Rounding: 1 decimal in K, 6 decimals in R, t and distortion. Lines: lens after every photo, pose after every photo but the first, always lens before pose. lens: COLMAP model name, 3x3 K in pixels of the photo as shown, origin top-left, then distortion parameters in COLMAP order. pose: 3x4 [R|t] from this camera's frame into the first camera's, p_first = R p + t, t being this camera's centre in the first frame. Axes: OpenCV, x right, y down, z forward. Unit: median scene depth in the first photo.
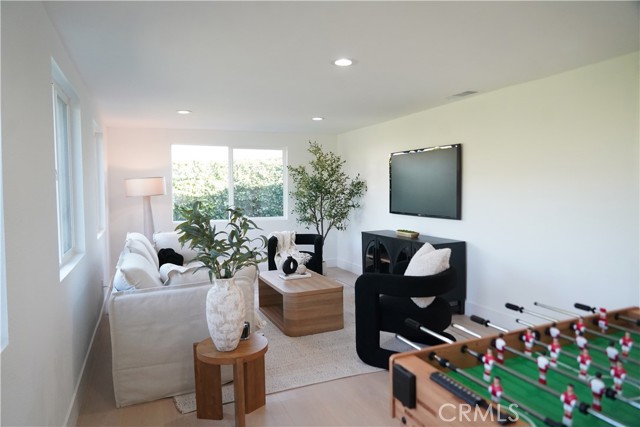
lens RADIAL K [[431.7, 0, 320.0], [0, 431.7, 213.5], [0, 0, 1]] dist [-0.006981, 0.001878]
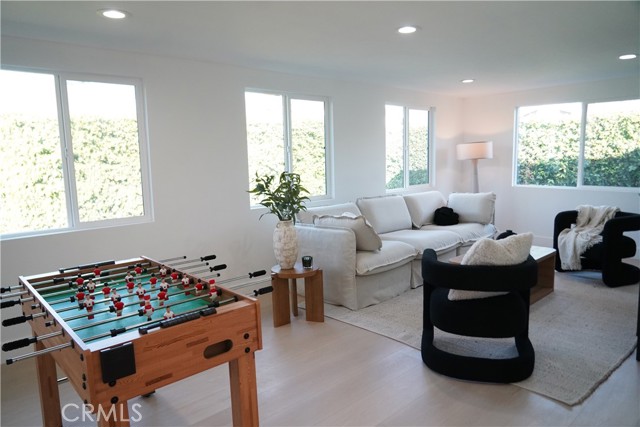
lens RADIAL K [[431.7, 0, 320.0], [0, 431.7, 213.5], [0, 0, 1]] dist [-0.006981, 0.001878]
pose [[0.355486, 0.130511, -0.925525, 0.446974], [-0.037183, 0.991394, 0.125518, -0.024731], [0.933942, -0.010206, 0.357280, 0.217719]]
